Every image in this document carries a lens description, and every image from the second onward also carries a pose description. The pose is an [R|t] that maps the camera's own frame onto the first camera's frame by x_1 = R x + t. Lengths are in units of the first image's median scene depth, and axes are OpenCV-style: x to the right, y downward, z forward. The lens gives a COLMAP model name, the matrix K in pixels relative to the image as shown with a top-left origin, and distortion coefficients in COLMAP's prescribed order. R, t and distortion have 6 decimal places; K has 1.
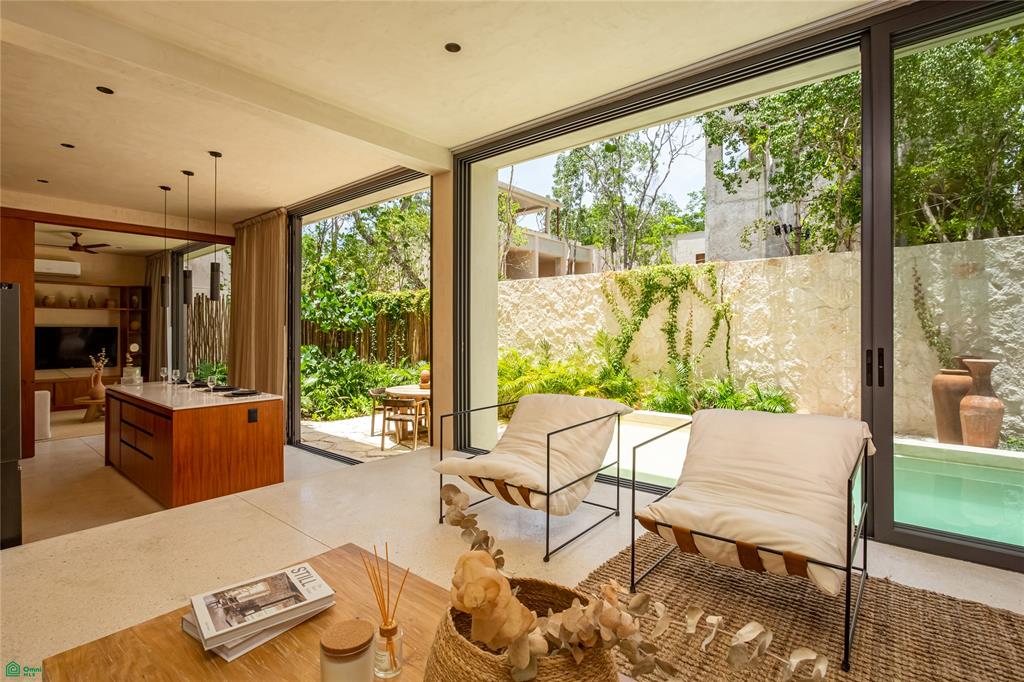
lens RADIAL K [[490.9, 0, 498.2], [0, 490.9, 329.0], [0, 0, 1]] dist [-0.005849, 0.006686]
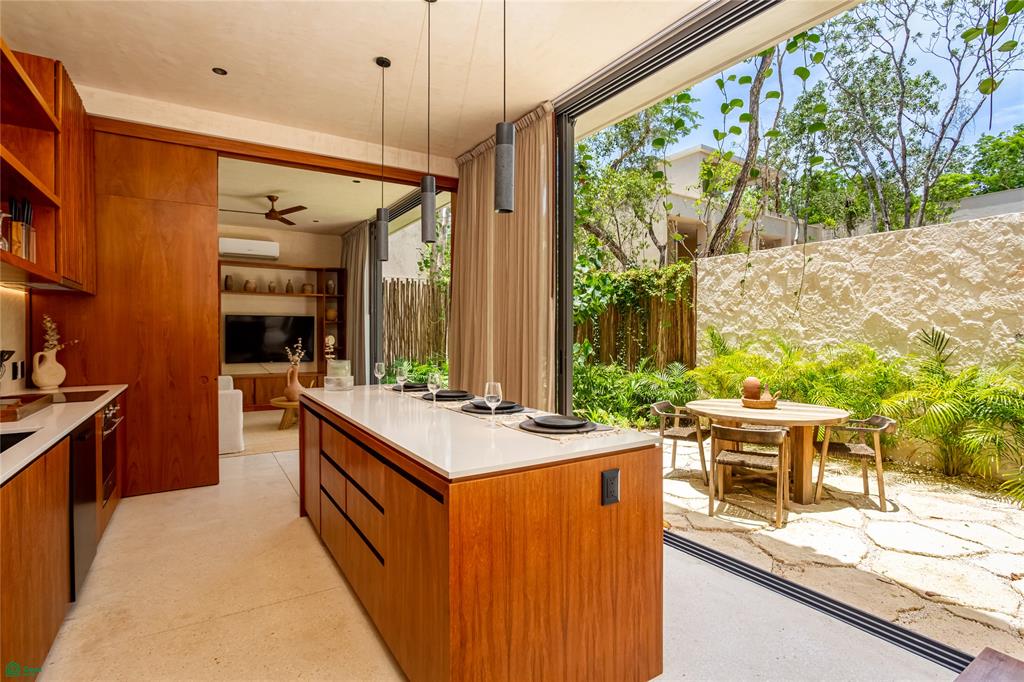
lens RADIAL K [[490.9, 0, 504.3], [0, 490.9, 339.0], [0, 0, 1]] dist [-0.005849, 0.006686]
pose [[0.958426, 0.008482, -0.285215, -0.231239], [-0.004760, 0.999894, 0.013739, 0.026083], [0.285302, -0.011810, 0.958365, 0.295161]]
